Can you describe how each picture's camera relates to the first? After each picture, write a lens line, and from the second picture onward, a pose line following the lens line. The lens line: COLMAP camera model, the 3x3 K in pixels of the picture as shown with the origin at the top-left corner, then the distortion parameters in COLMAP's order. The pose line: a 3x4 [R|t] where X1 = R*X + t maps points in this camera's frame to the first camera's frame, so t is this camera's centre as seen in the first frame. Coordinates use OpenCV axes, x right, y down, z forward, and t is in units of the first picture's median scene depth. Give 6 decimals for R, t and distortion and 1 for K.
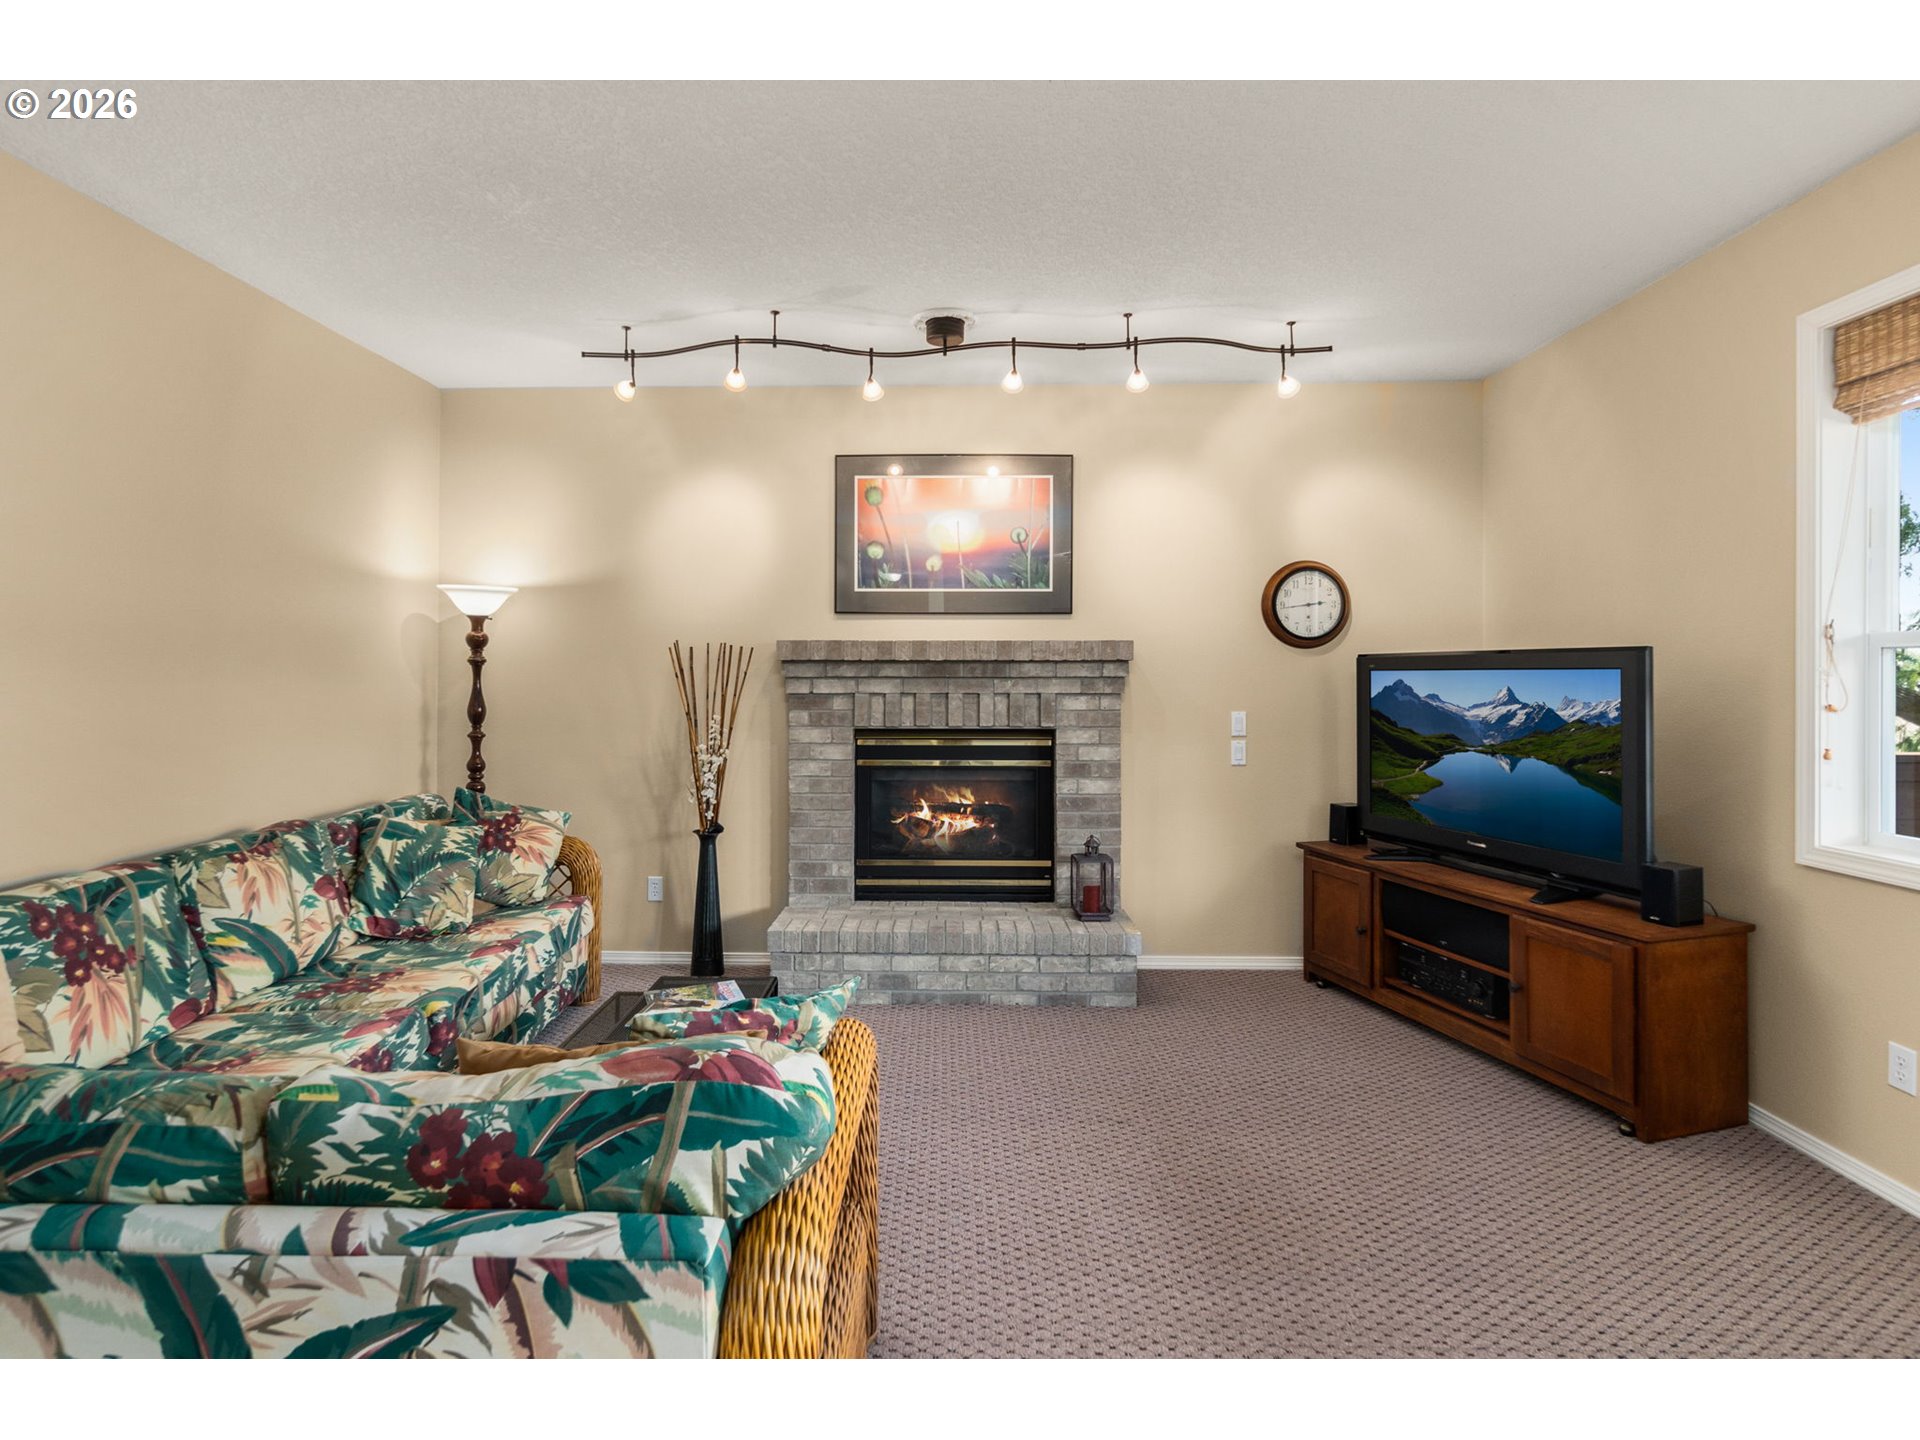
lens RADIAL K [[980.0, 0, 960.0], [0, 980.0, 720.0], [0, 0, 1]] dist [-0.000816, 0.000166]
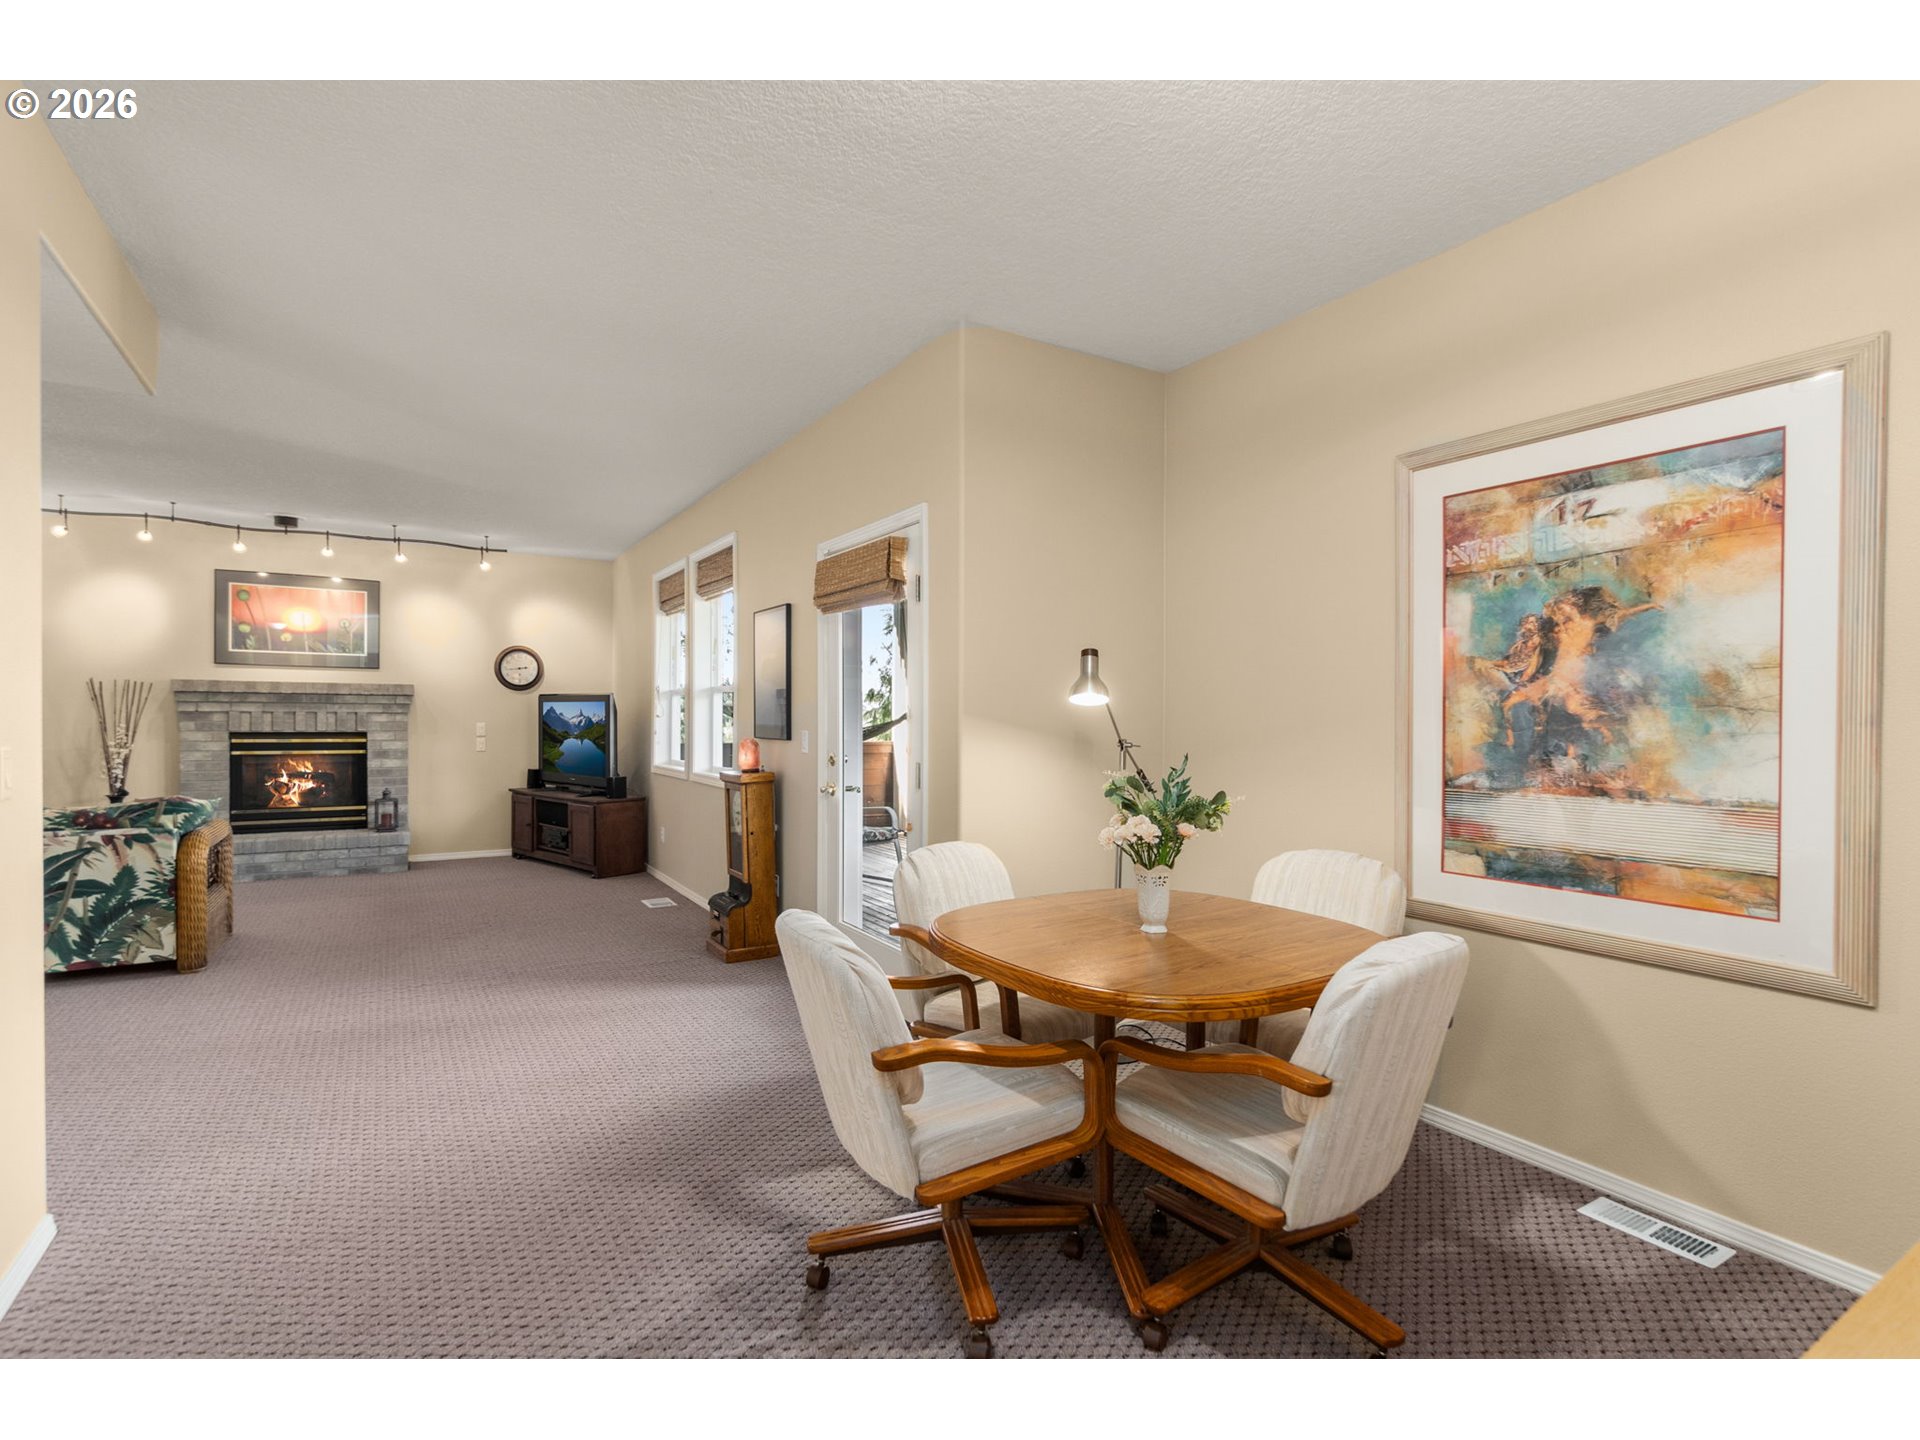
lens RADIAL K [[894.8, 0, 919.0], [0, 894.8, 733.8], [0, 0, 1]] dist [-0.002040, 0.000010]
pose [[0.858897, -0.003885, 0.512134, 0.128712], [0.015222, 0.999723, -0.017944, 0.058427], [-0.511922, 0.023208, 0.858718, -0.960231]]
